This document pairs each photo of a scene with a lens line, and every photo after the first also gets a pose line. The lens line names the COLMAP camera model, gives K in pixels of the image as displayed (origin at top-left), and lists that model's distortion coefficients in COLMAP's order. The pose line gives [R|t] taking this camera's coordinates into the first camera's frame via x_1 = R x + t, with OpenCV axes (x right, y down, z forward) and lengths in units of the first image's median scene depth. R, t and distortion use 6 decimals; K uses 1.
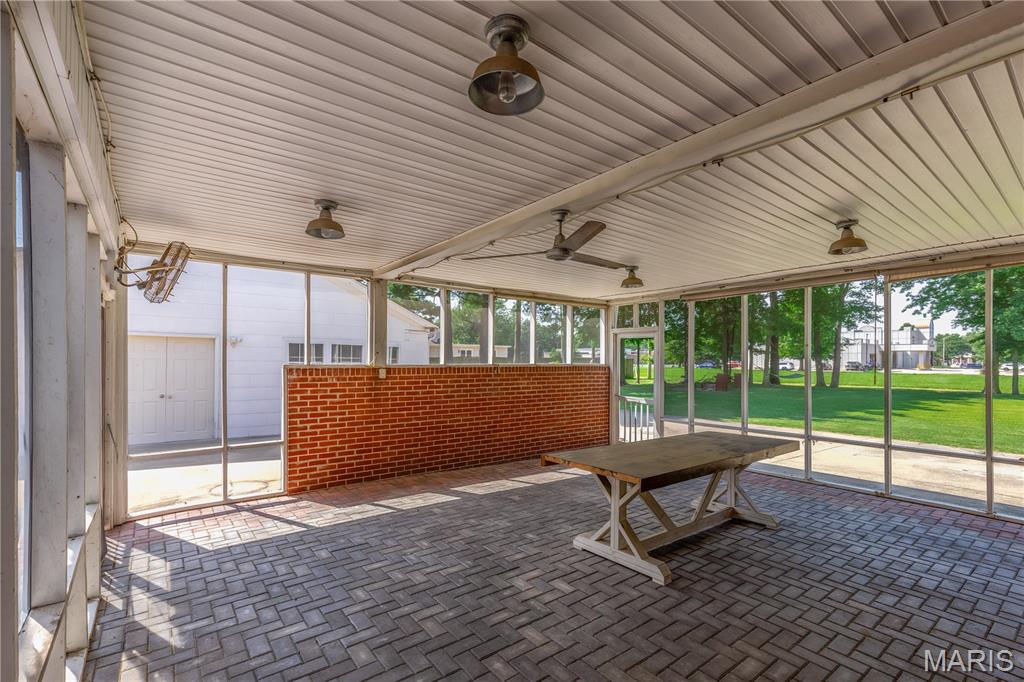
lens RADIAL K [[469.3, 0, 514.1], [0, 469.3, 365.0], [0, 0, 1]] dist [0.000466, 0.000108]
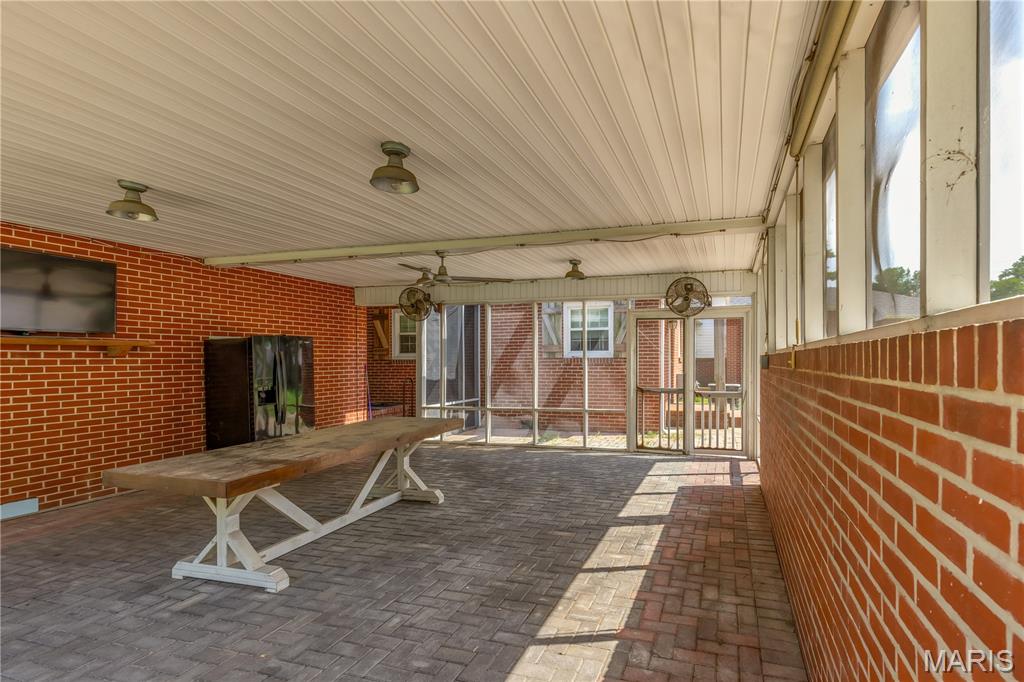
lens RADIAL K [[469.3, 0, 514.1], [0, 469.3, 365.0], [0, 0, 1]] dist [0.000466, 0.000108]
pose [[-0.883575, 0.003060, -0.468279, 0.374961], [-0.000655, 0.999970, 0.007769, 0.025993], [0.468289, 0.007171, -0.883546, 1.500799]]
